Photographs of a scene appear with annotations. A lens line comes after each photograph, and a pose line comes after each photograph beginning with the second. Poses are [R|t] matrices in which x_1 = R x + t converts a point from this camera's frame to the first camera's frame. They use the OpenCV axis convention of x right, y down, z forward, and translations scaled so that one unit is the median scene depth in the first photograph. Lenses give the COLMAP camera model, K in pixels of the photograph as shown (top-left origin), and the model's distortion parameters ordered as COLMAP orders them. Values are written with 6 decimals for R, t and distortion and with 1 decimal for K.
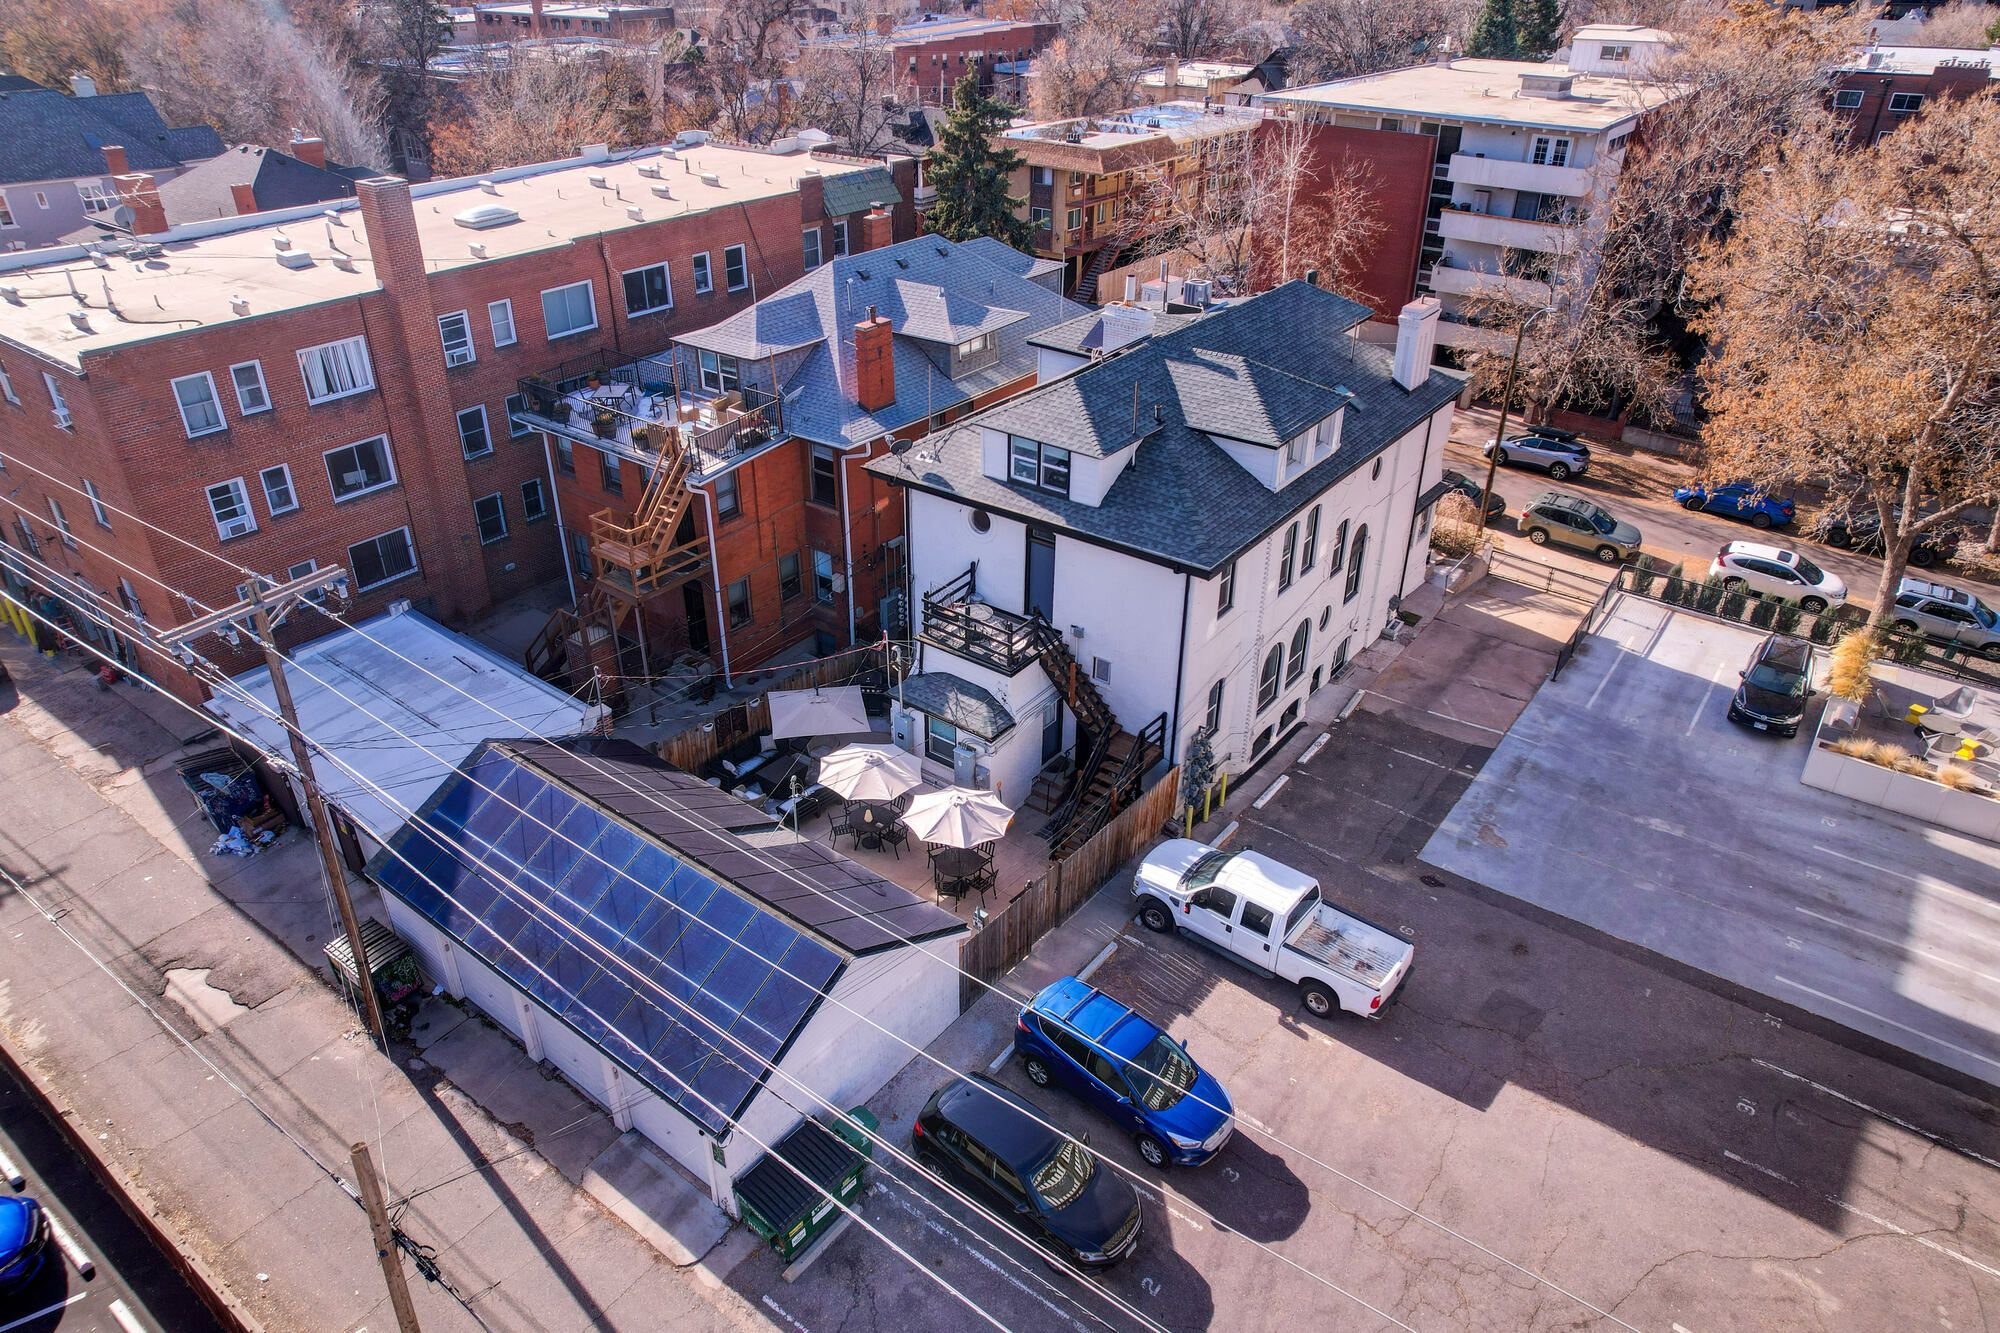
lens RADIAL K [[1302.0, 0, 990.7], [0, 1302.0, 662.9], [0, 0, 1]] dist [-0.032136, 0.023513]
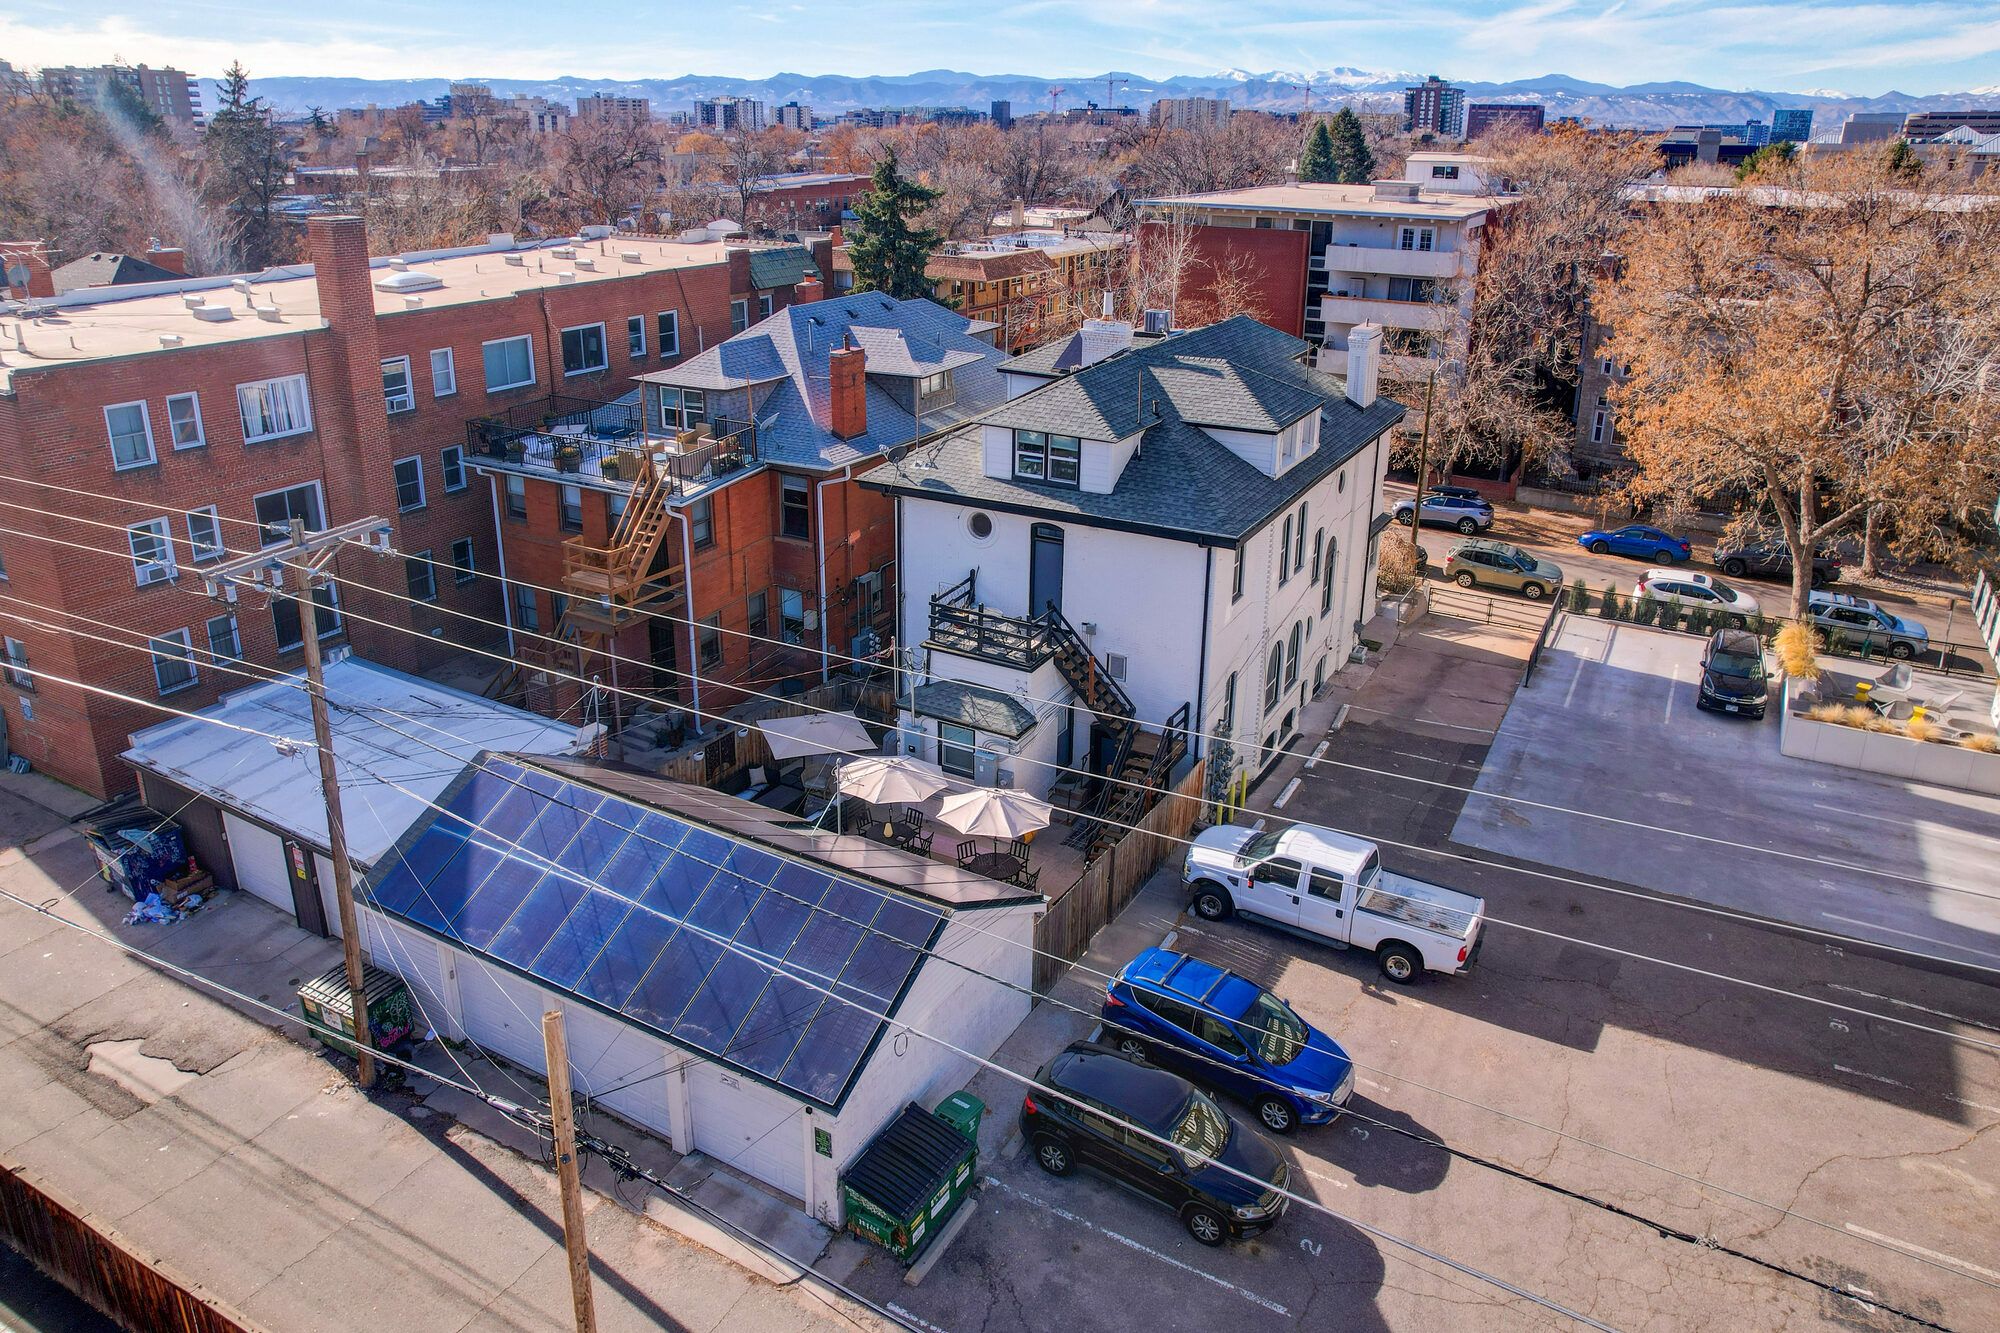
lens RADIAL K [[1368.4, 0, 1005.3], [0, 1368.4, 541.3], [0, 0, 1]] dist [-0.033400, 0.022810]
pose [[0.990068, -0.037279, 0.135559, -0.132107], [0.065341, 0.975755, -0.208887, 0.121915], [-0.124485, 0.215670, 0.968499, -0.001377]]
